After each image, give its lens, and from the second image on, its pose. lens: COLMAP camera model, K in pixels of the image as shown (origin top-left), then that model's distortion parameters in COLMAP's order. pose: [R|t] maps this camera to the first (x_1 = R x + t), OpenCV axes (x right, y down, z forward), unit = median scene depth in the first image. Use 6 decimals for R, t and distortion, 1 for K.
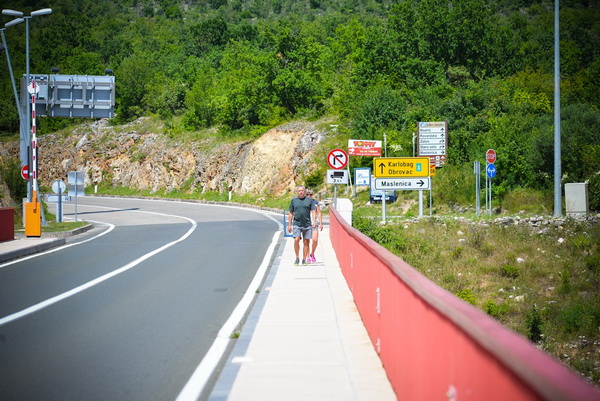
lens RADIAL K [[3370.4, 0, 300.0], [0, 3370.4, 200.6], [0, 0, 1]] dist [-0.336894, 0.000000]
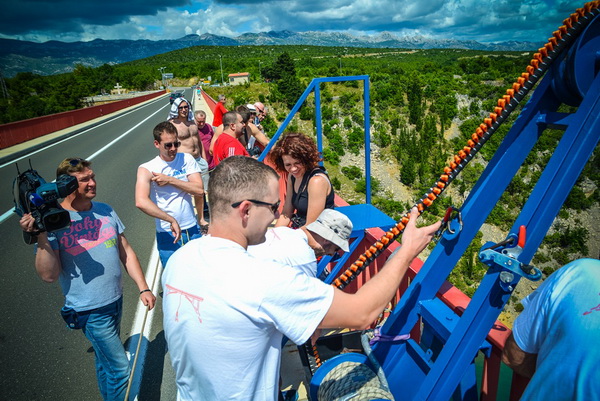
lens RADIAL K [[422.3, 0, 302.8], [0, 422.3, 204.6], [0, 0, 1]] dist [-0.085567, 0.057909]
pose [[0.969533, -0.126410, 0.209826, 0.003307], [0.062733, 0.956128, 0.286154, 0.001725], [-0.236793, -0.264272, 0.934927, -0.192189]]
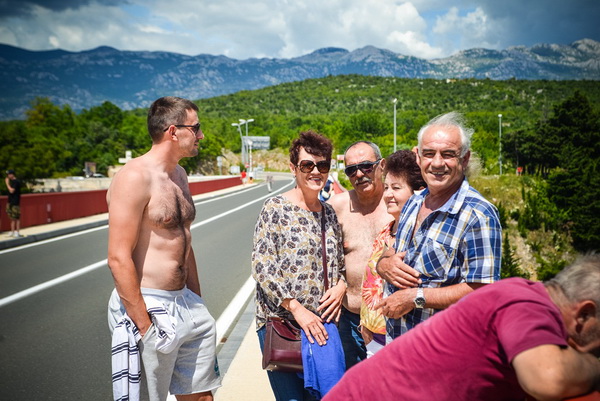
lens RADIAL K [[1192.5, 0, 298.2], [0, 1192.5, 199.1], [0, 0, 1]] dist [0.350461, 0.000000]
pose [[0.999730, -0.005704, -0.022532, 0.001437], [0.006206, 0.999733, 0.022280, -0.000443], [0.022399, -0.022413, 0.999498, -0.210884]]
